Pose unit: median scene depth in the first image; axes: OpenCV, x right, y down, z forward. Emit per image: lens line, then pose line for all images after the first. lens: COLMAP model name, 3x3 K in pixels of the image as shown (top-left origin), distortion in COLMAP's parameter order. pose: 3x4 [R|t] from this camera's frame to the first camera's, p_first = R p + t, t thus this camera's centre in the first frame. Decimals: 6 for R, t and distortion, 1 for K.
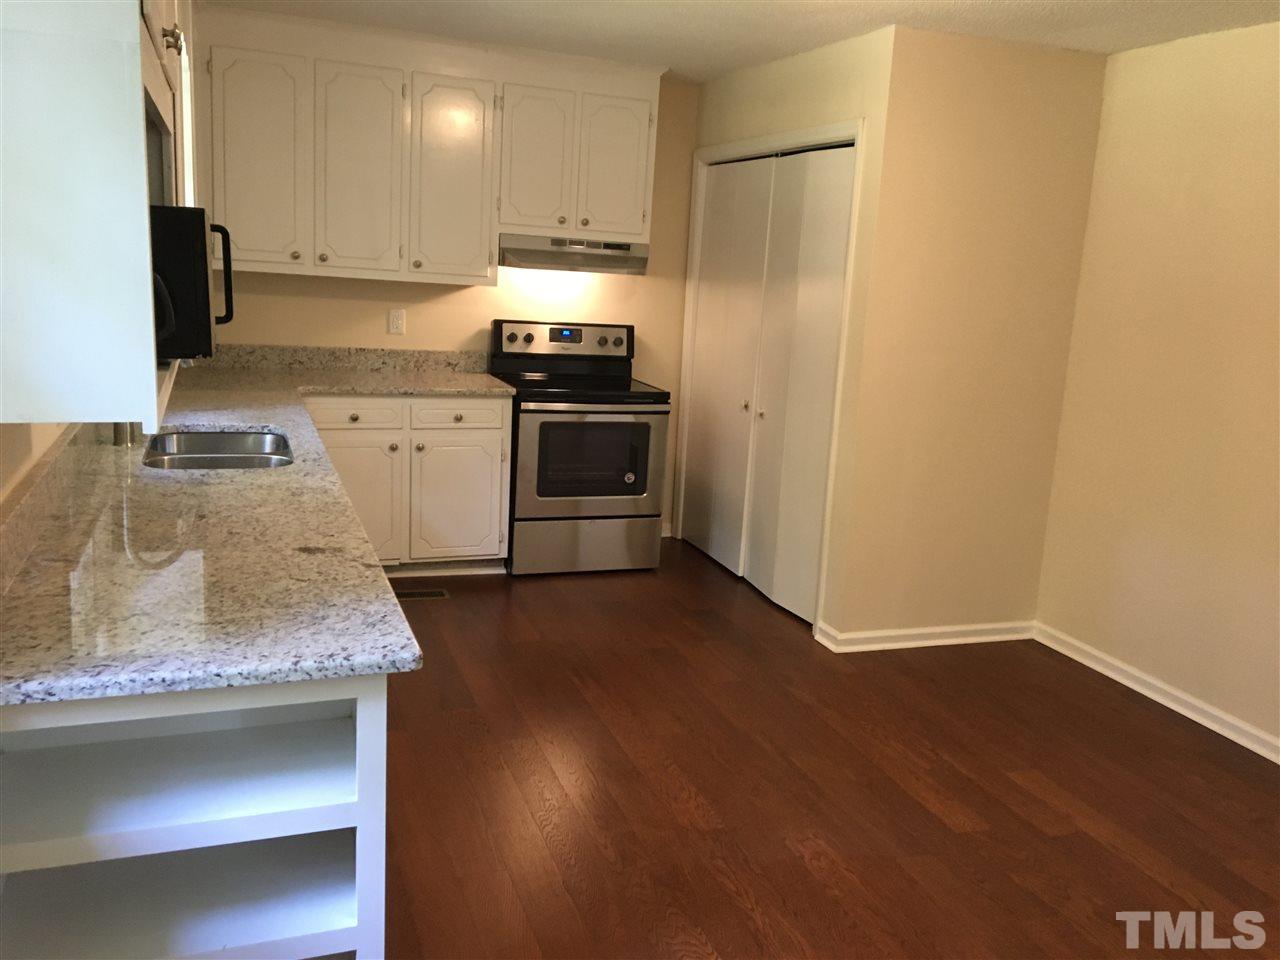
lens RADIAL K [[1062.2, 0, 640.0], [0, 1062.2, 480.0], [0, 0, 1]] dist [0.014448, -0.008722]
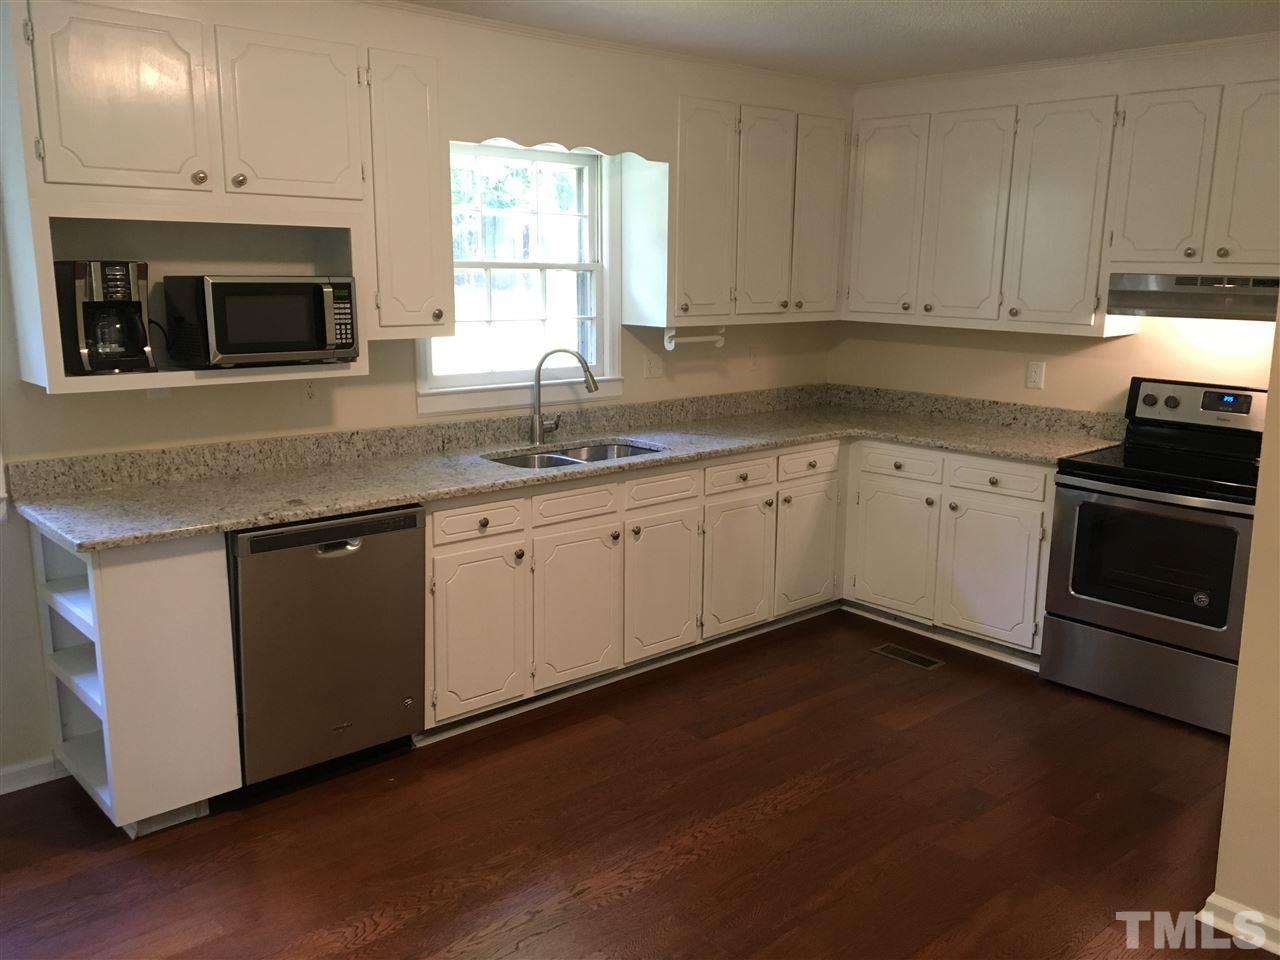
lens RADIAL K [[1062.2, 0, 640.0], [0, 1062.2, 480.0], [0, 0, 1]] dist [0.014448, -0.008722]
pose [[0.358998, 0.127460, -0.924594, 0.522618], [-0.176858, 0.981974, 0.066700, -0.063153], [0.916429, 0.139577, 0.375069, 0.368762]]
